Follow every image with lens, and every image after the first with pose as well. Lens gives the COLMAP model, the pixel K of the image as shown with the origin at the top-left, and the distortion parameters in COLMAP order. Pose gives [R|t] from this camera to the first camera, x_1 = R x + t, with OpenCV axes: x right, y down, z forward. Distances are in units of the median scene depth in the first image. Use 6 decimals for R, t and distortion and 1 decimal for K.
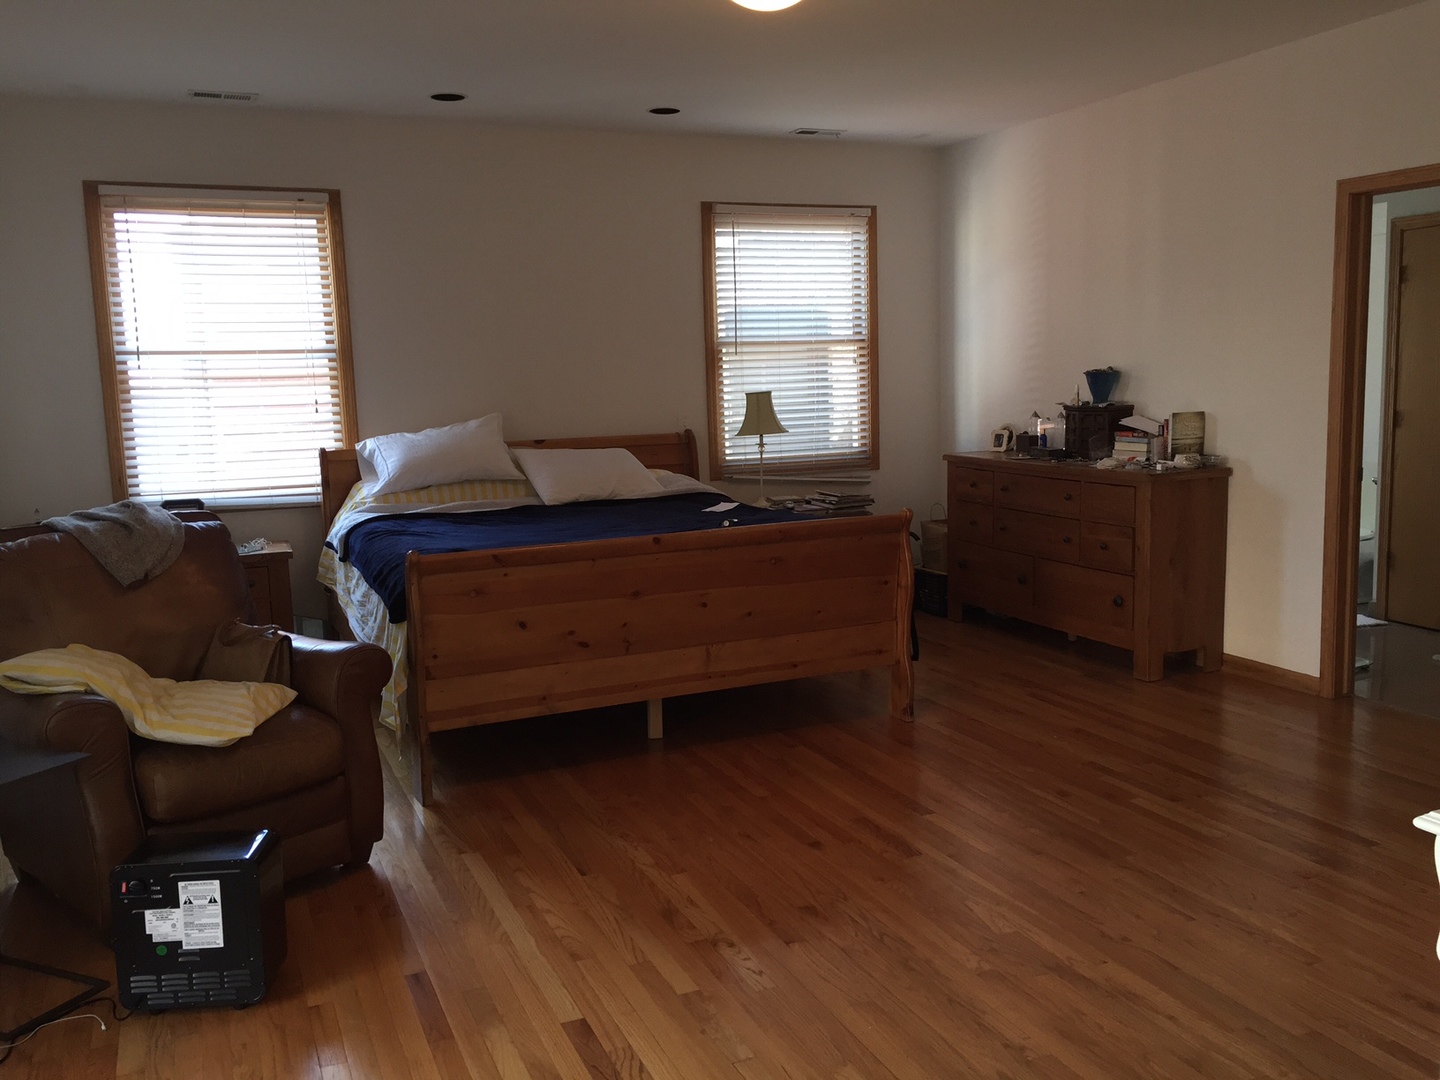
lens RADIAL K [[1235.7, 0, 719.6], [0, 1235.7, 534.0], [0, 0, 1]] dist [0.087024, -0.113096]
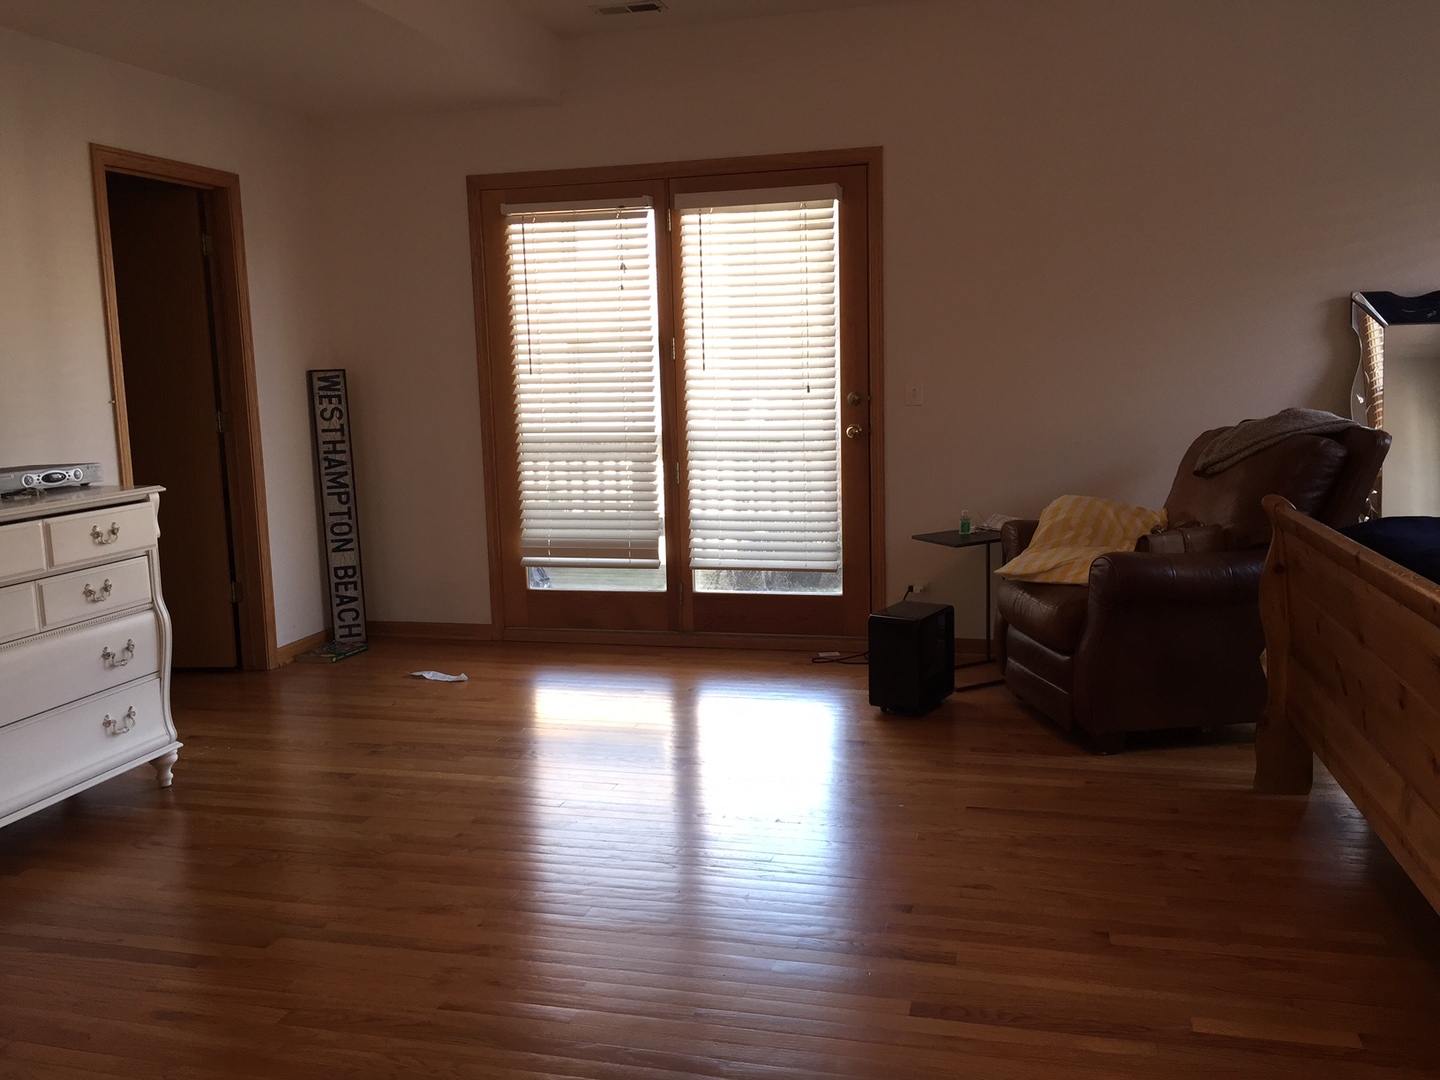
lens RADIAL K [[1235.7, 0, 719.6], [0, 1235.7, 534.0], [0, 0, 1]] dist [0.087024, -0.113096]
pose [[-0.599014, 0.194896, -0.776658, 0.638285], [-0.048920, 0.959208, 0.278437, -0.183885], [0.799243, 0.204782, -0.565045, 1.114809]]
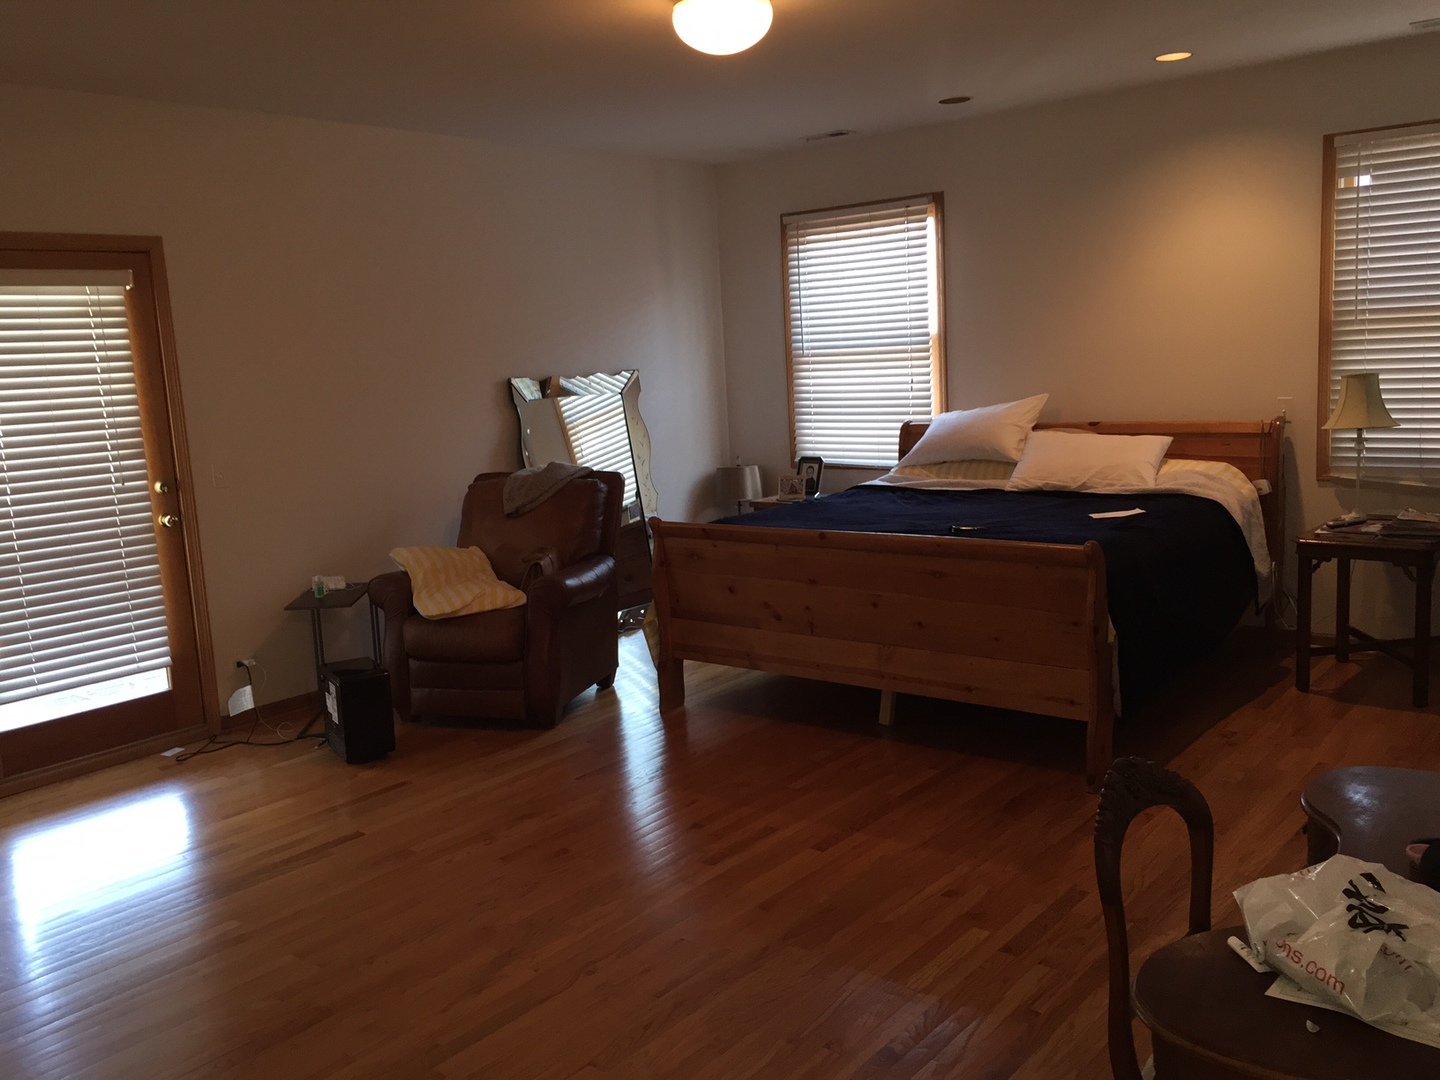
lens RADIAL K [[1235.7, 0, 719.6], [0, 1235.7, 534.0], [0, 0, 1]] dist [0.087024, -0.113096]
pose [[0.443495, 0.137918, -0.885602, 0.870769], [-0.077437, 0.990291, 0.115443, -0.114811], [0.892926, 0.017380, 0.449869, 0.440565]]
